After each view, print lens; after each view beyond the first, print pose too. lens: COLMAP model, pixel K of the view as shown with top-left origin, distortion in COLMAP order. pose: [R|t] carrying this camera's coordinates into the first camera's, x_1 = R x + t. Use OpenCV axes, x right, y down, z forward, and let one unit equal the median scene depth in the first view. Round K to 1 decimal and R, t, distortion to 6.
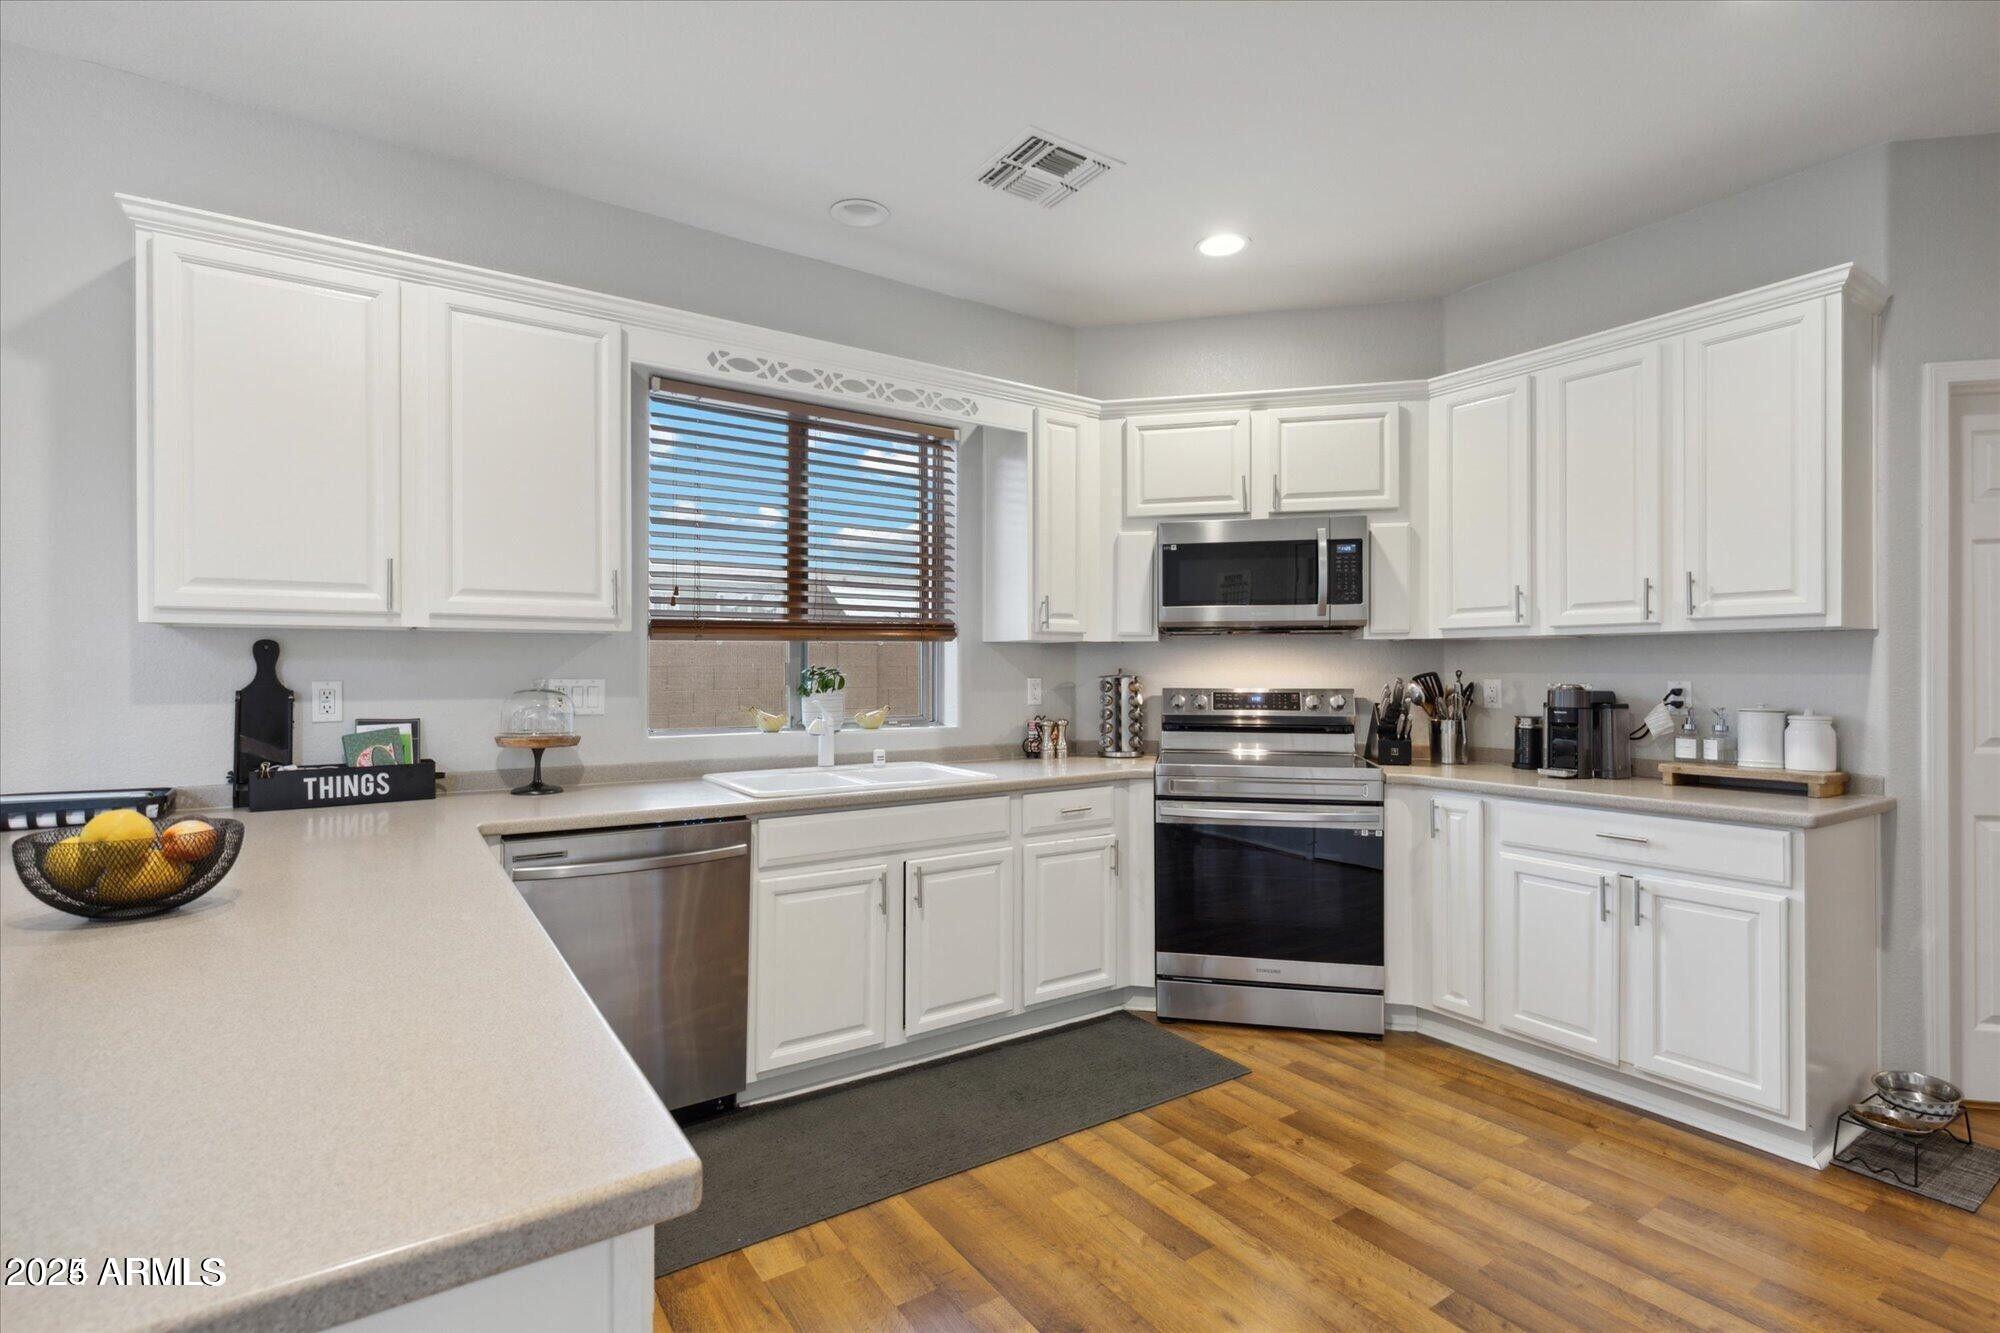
lens RADIAL K [[924.8, 0, 995.8], [0, 924.8, 660.7], [0, 0, 1]] dist [0.005688, 0.000403]
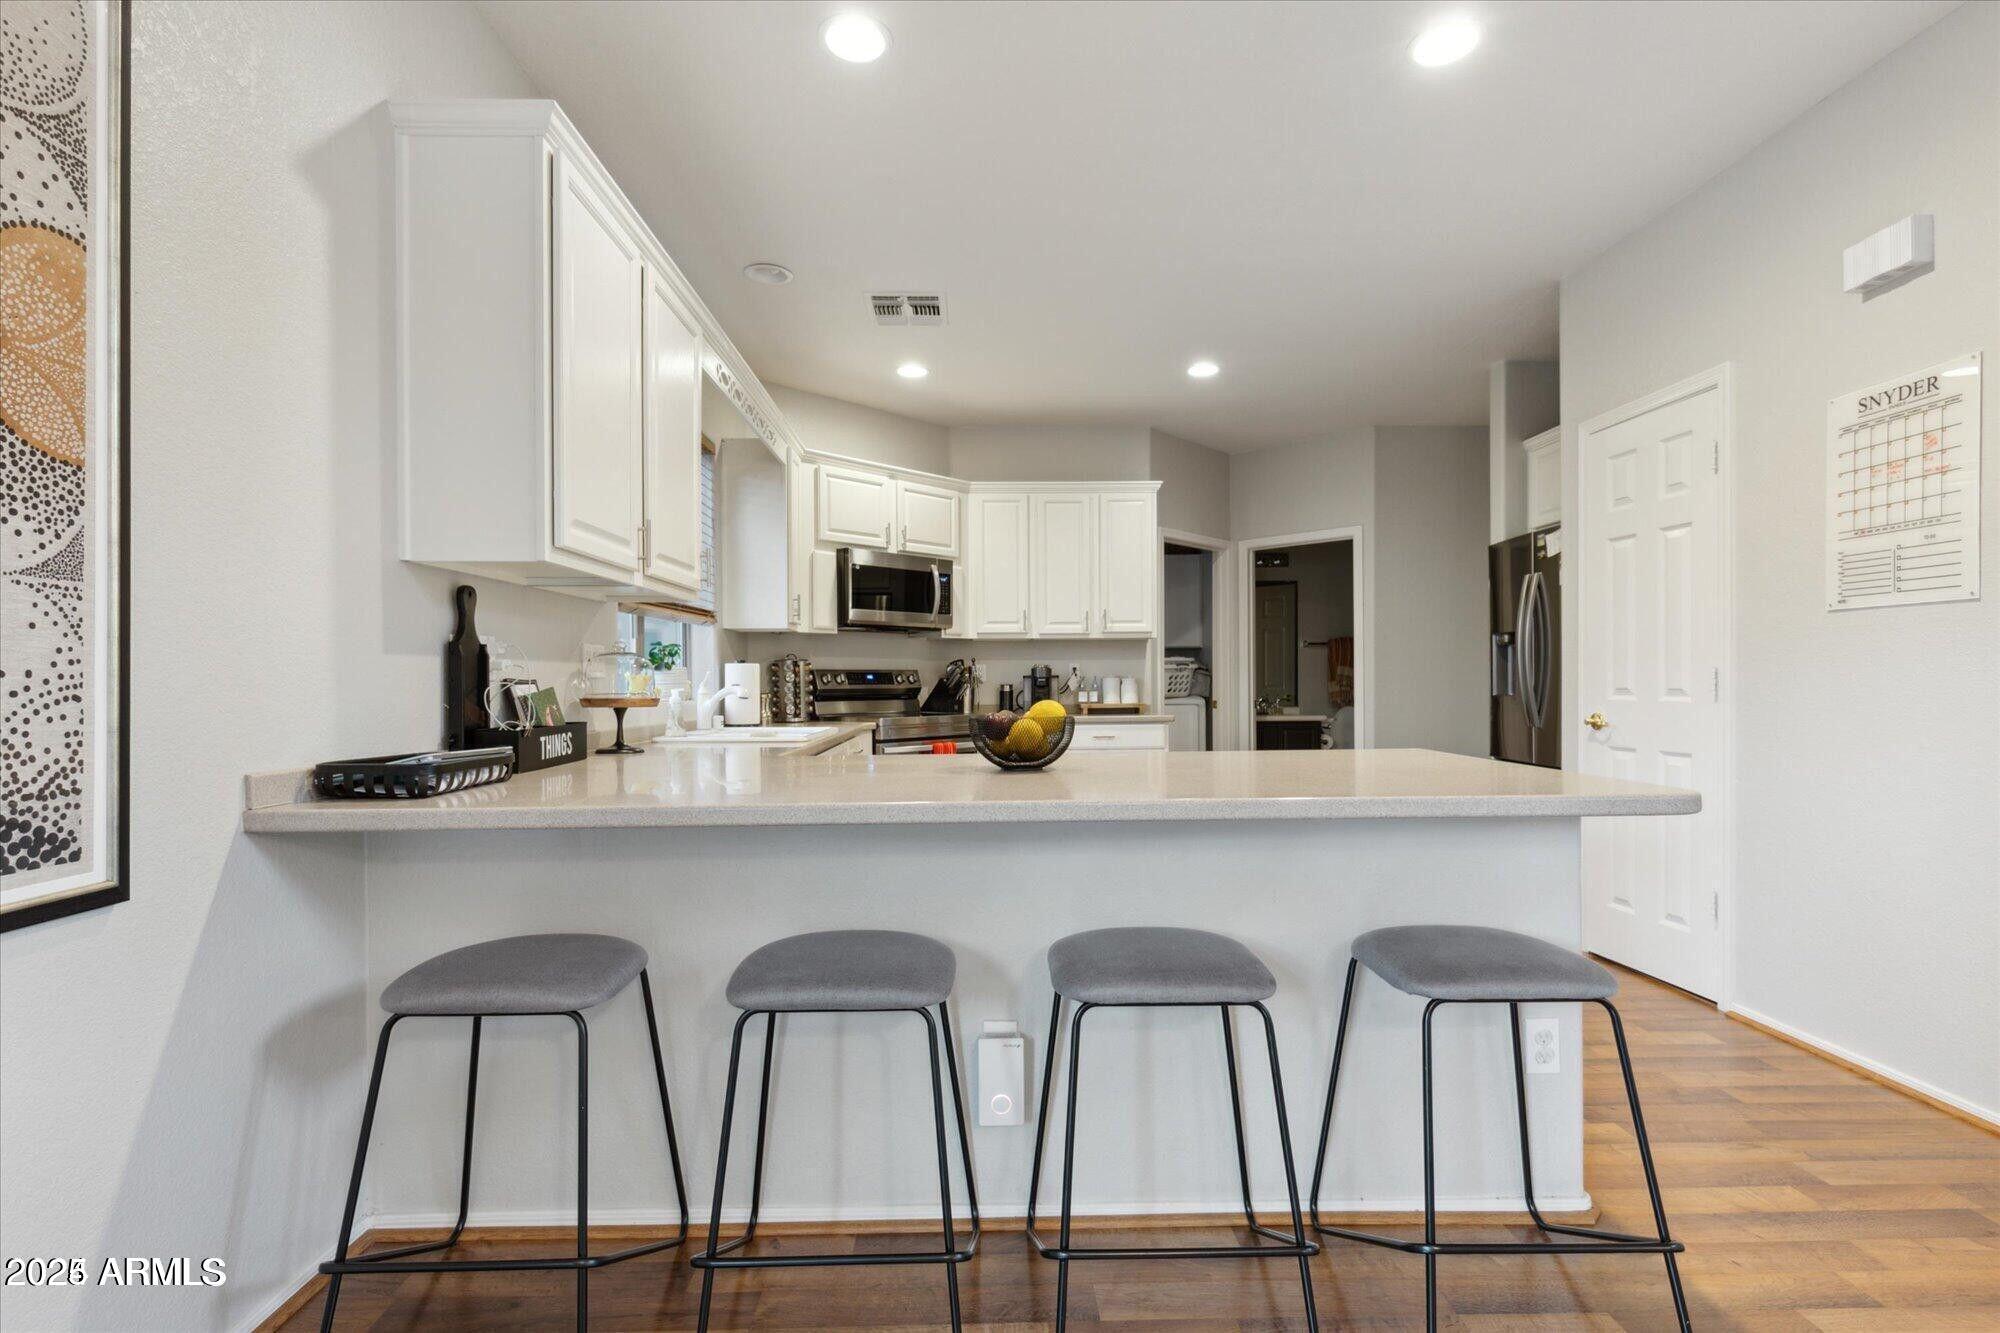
lens RADIAL K [[924.8, 0, 992.6], [0, 924.8, 676.3], [0, 0, 1]] dist [0.005688, 0.000403]
pose [[0.541163, 0.002379, 0.840915, -0.902456], [-0.001018, 0.999997, -0.002173, 0.047232], [-0.840917, 0.000320, 0.541163, 0.074018]]
